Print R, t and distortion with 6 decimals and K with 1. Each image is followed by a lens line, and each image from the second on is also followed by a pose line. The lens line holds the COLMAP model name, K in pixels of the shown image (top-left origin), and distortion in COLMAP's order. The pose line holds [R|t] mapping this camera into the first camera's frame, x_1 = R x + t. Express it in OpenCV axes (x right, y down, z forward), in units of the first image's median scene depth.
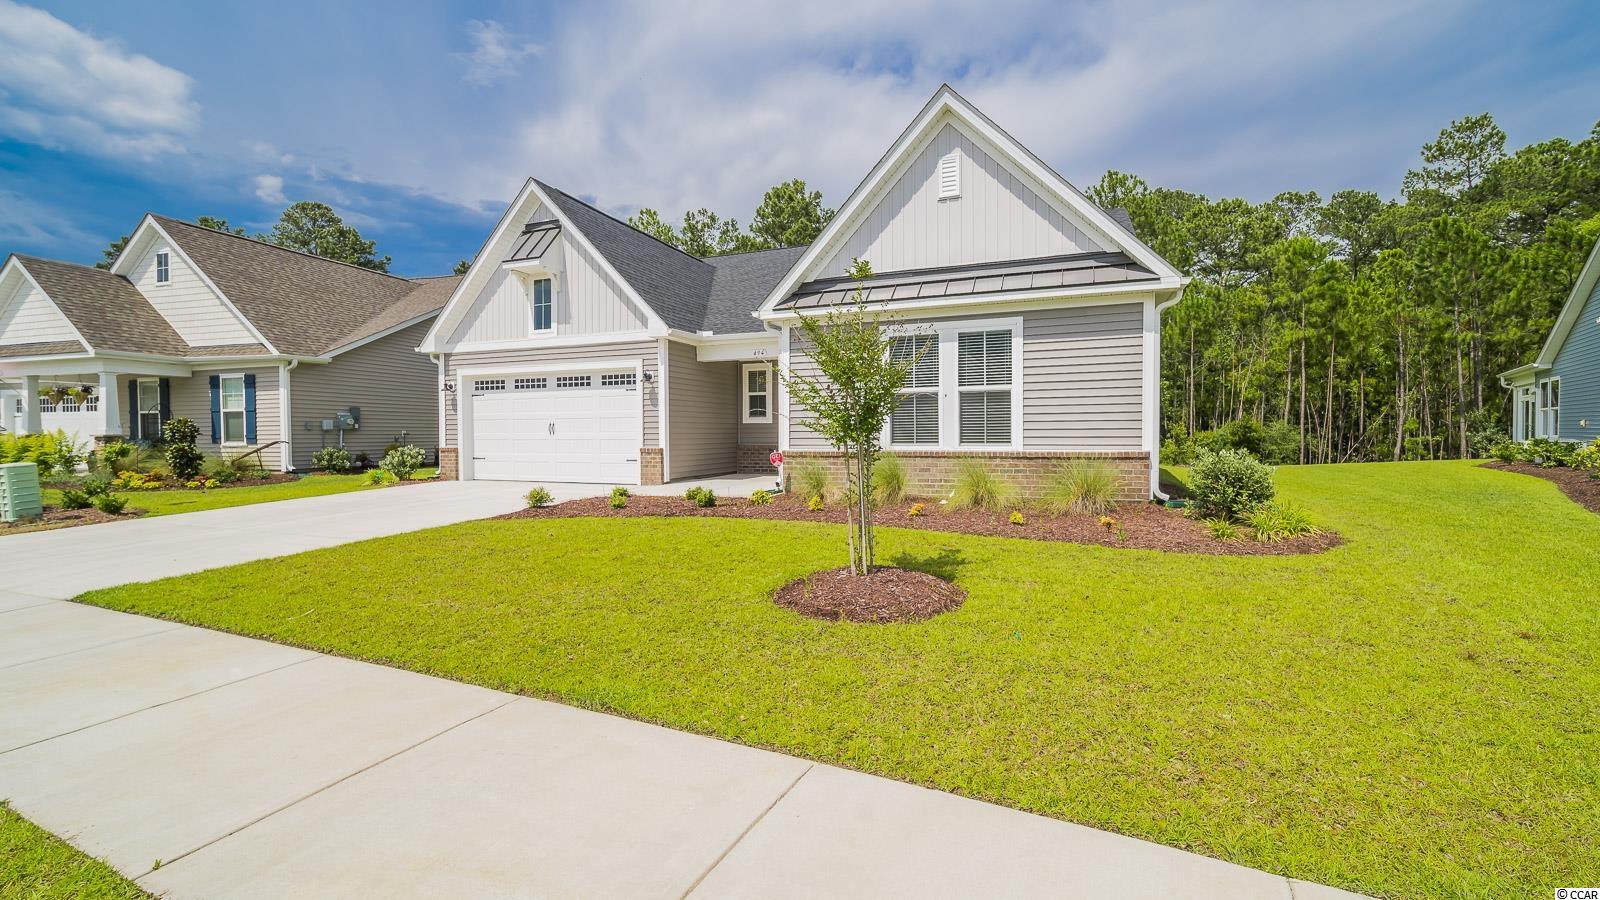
lens RADIAL K [[655.8, 0, 800.0], [0, 655.8, 450.0], [0, 0, 1]] dist [-0.001455, -0.000096]
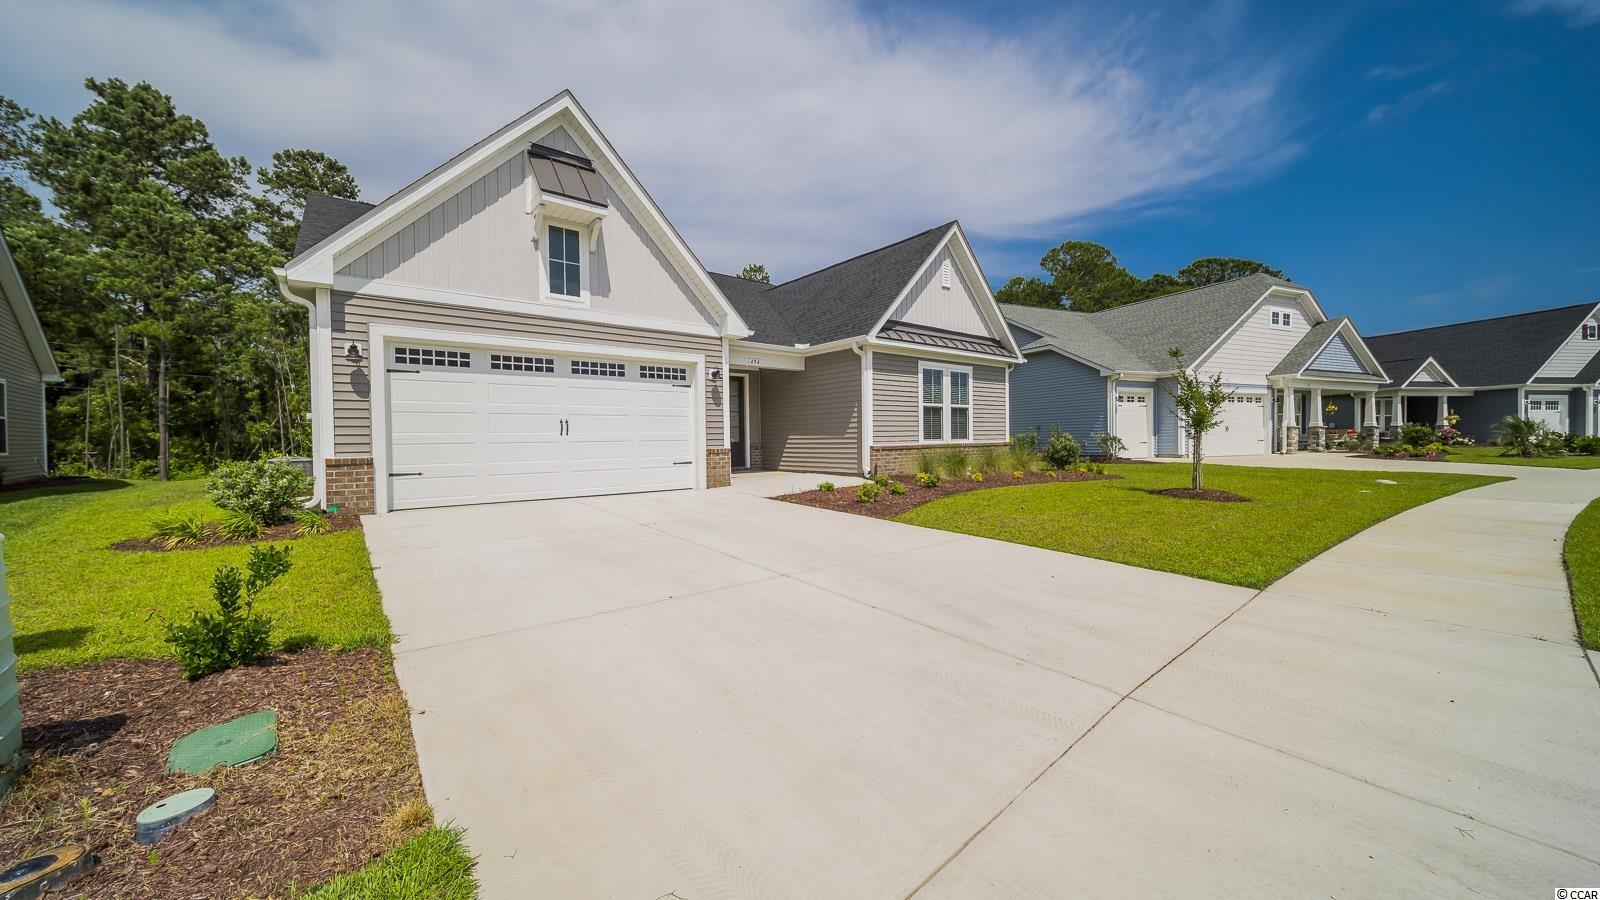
lens RADIAL K [[564.6, 0, 793.8], [0, 564.6, 451.1], [0, 0, 1]] dist [-0.004607, -0.000180]
pose [[0.490290, -0.021146, 0.871303, -0.886764], [0.031994, 0.999469, 0.006253, -0.000884], [-0.870972, 0.024810, 0.490706, 0.490170]]
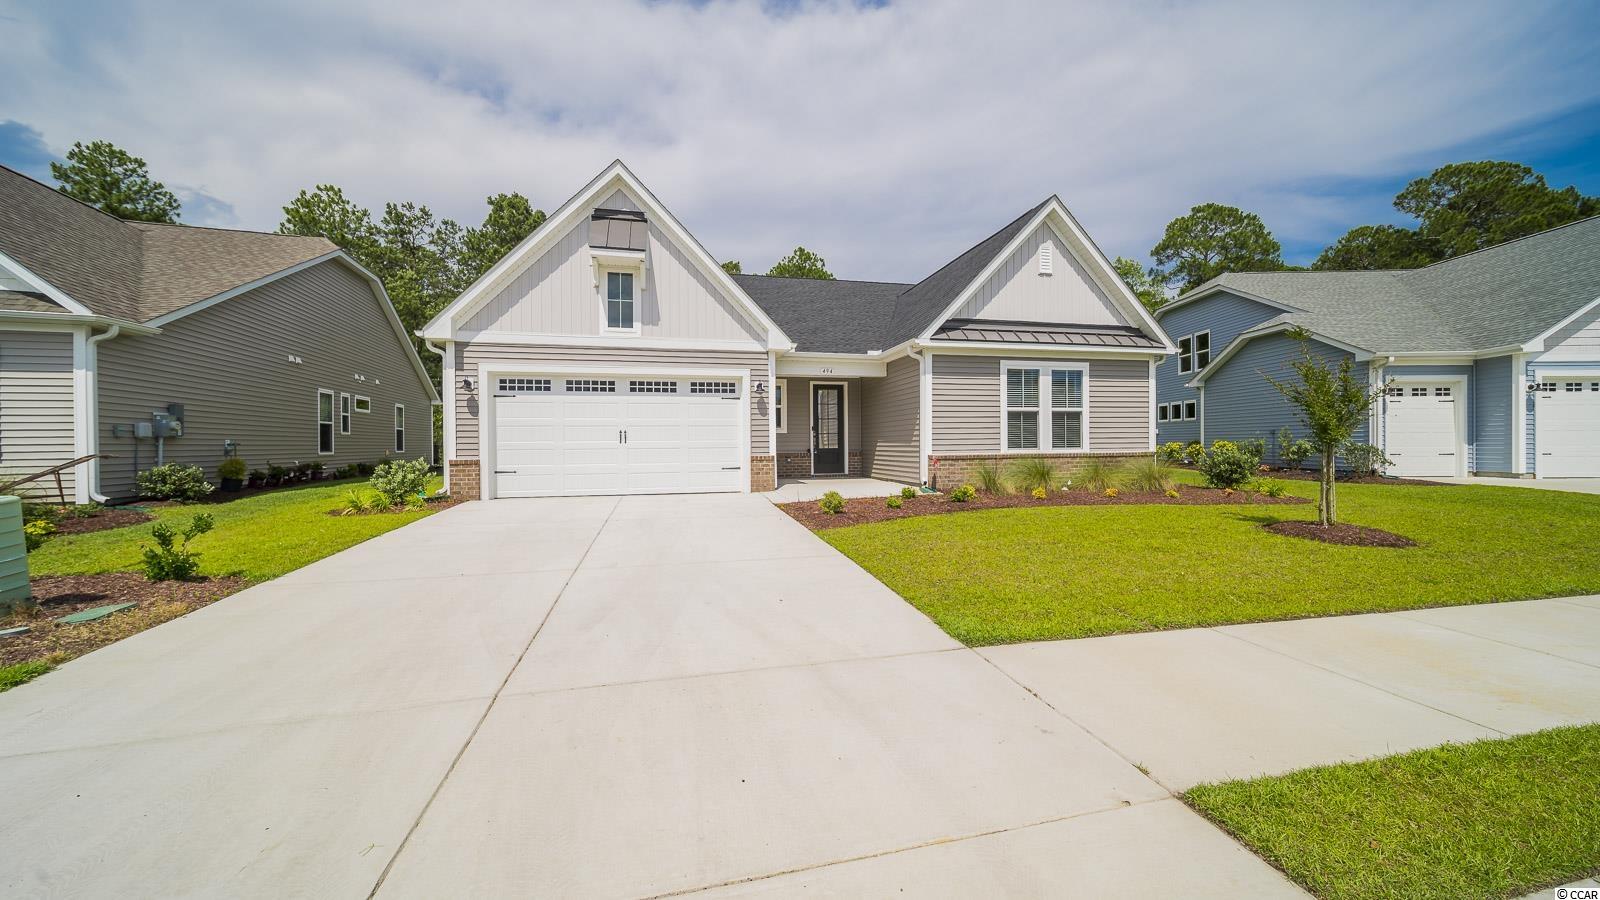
lens RADIAL K [[564.6, 0, 793.8], [0, 564.6, 451.1], [0, 0, 1]] dist [-0.004607, -0.000180]
pose [[0.823589, -0.009178, 0.567113, -0.683575], [0.017391, 0.999808, -0.009075, -0.001276], [-0.566921, 0.017337, 0.823590, 0.235536]]
